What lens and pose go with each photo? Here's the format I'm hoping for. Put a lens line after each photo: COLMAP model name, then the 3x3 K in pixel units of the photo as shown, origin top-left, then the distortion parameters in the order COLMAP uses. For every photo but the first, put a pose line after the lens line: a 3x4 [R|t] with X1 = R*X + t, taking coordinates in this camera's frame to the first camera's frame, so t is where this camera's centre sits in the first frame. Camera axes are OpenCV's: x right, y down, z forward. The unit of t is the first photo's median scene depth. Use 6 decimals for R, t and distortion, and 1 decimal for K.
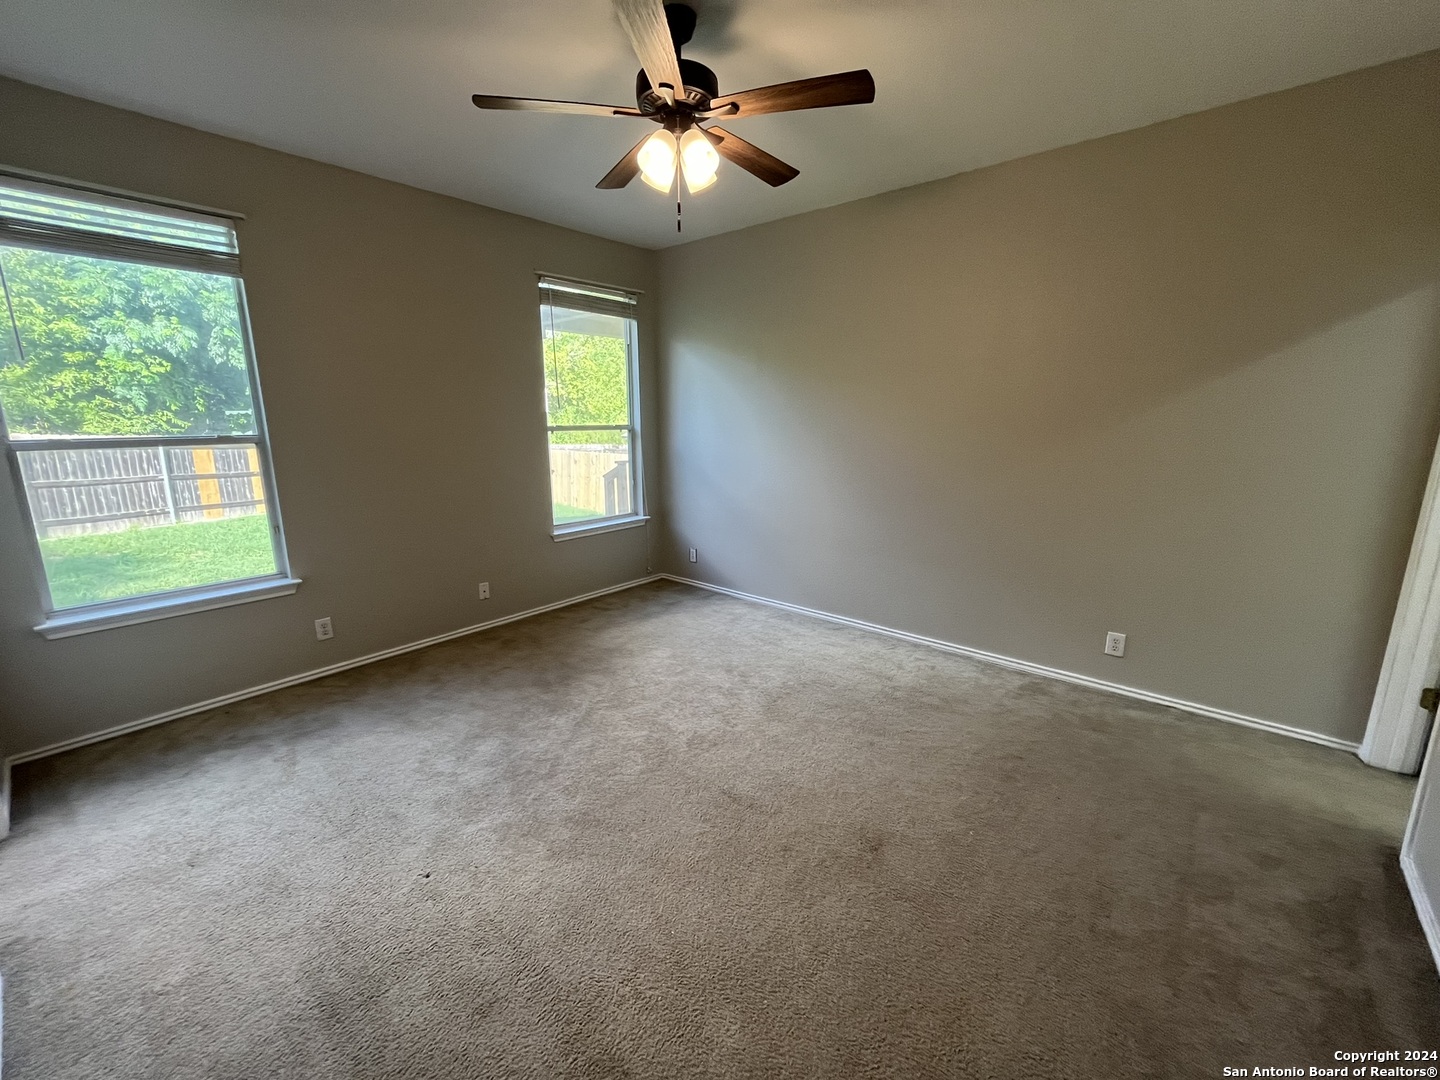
lens RADIAL K [[582.6, 0, 725.5], [0, 582.6, 539.9], [0, 0, 1]] dist [-0.010105, 0.001374]
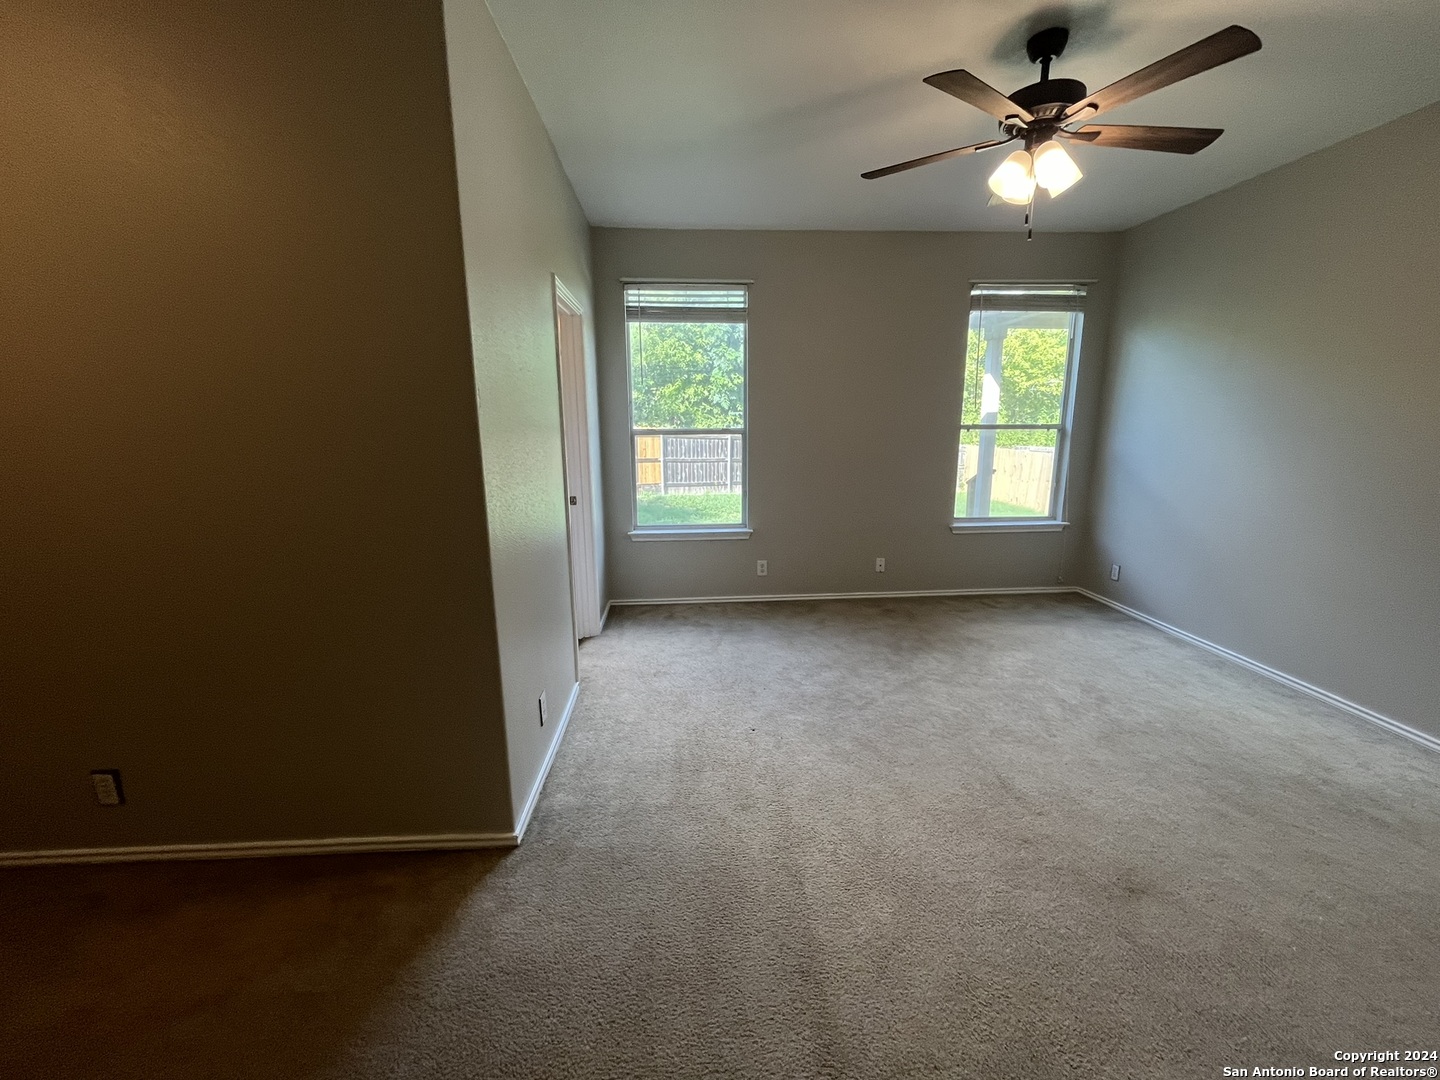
lens RADIAL K [[582.6, 0, 723.6], [0, 582.6, 539.6], [0, 0, 1]] dist [-0.010105, 0.001374]
pose [[0.701392, 0.142170, -0.698454, 0.221379], [-0.142117, 0.988125, 0.058418, 0.017465], [0.698464, 0.058288, 0.713267, -0.072327]]
